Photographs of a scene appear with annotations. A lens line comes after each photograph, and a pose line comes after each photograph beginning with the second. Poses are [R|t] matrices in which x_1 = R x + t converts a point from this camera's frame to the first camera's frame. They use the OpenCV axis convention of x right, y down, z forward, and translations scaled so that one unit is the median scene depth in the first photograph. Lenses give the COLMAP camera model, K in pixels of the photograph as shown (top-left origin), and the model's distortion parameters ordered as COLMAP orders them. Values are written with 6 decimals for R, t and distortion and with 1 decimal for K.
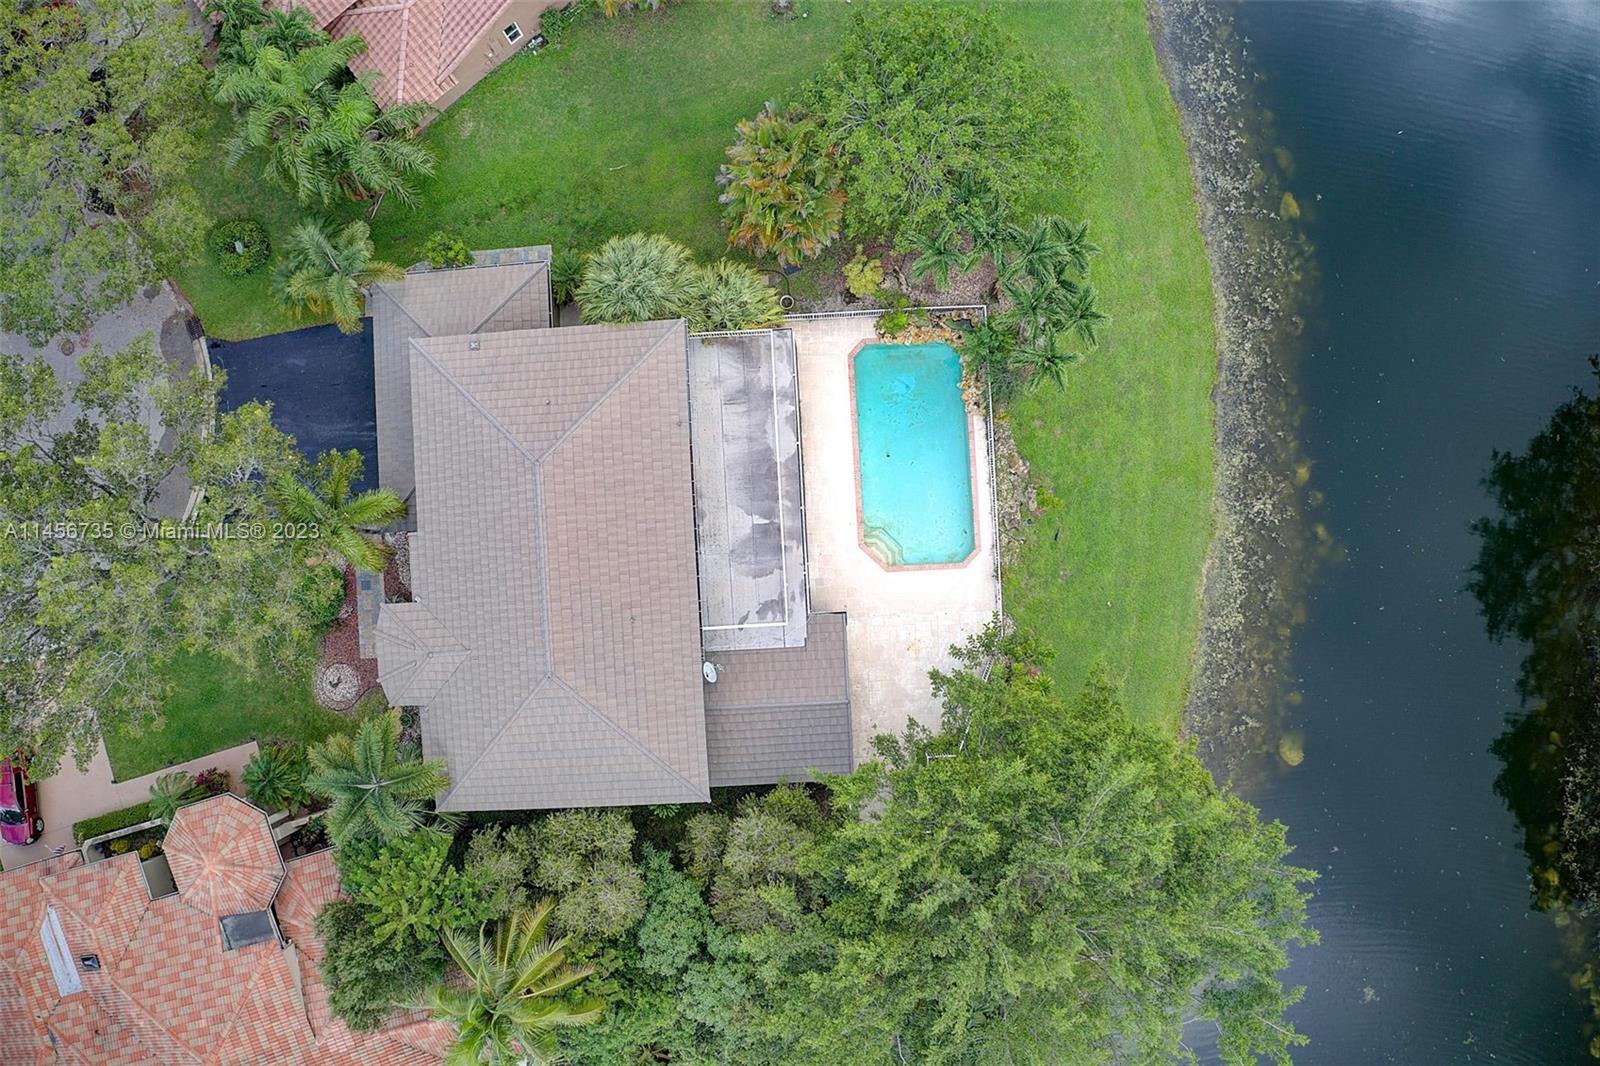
lens RADIAL K [[1245.7, 0, 800.0], [0, 1245.7, 533.0], [0, 0, 1]] dist [-0.173595, -0.000293]
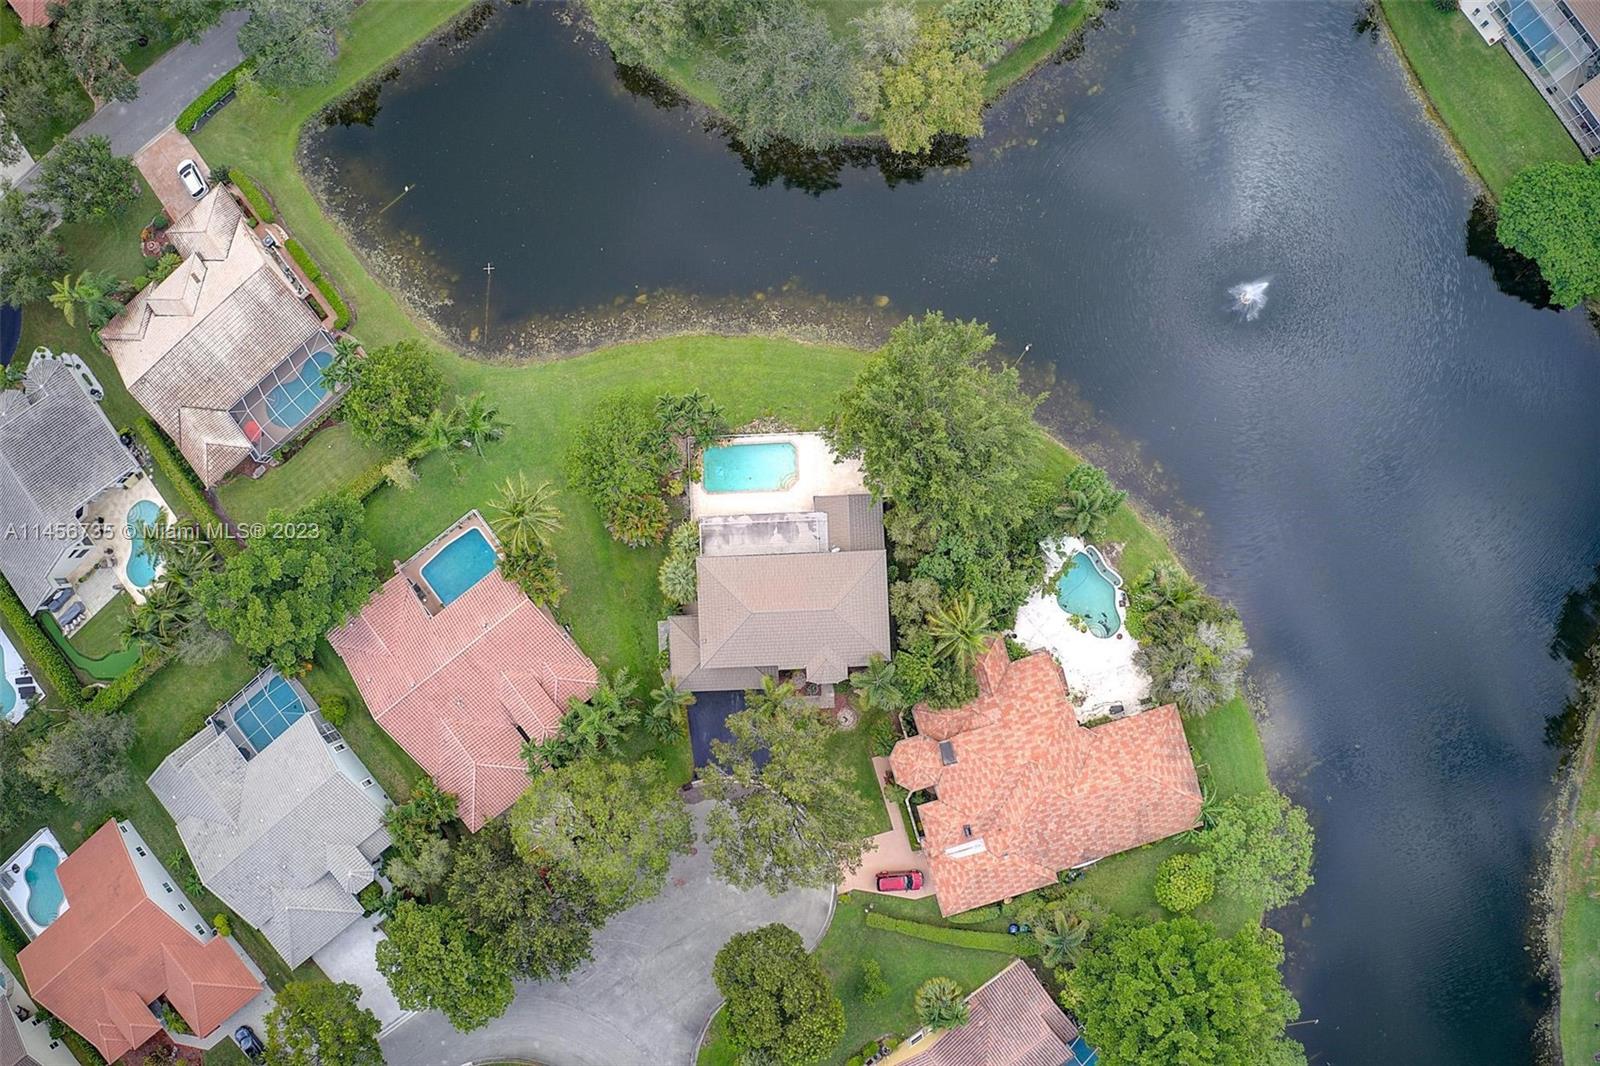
lens RADIAL K [[1245.7, 0, 800.0], [0, 1245.7, 533.0], [0, 0, 1]] dist [-0.173595, -0.000293]
pose [[0.012158, -0.999526, 0.028299, -0.107010], [0.999799, 0.011701, -0.016250, 0.078172], [0.015911, 0.028491, 0.999467, -1.478757]]
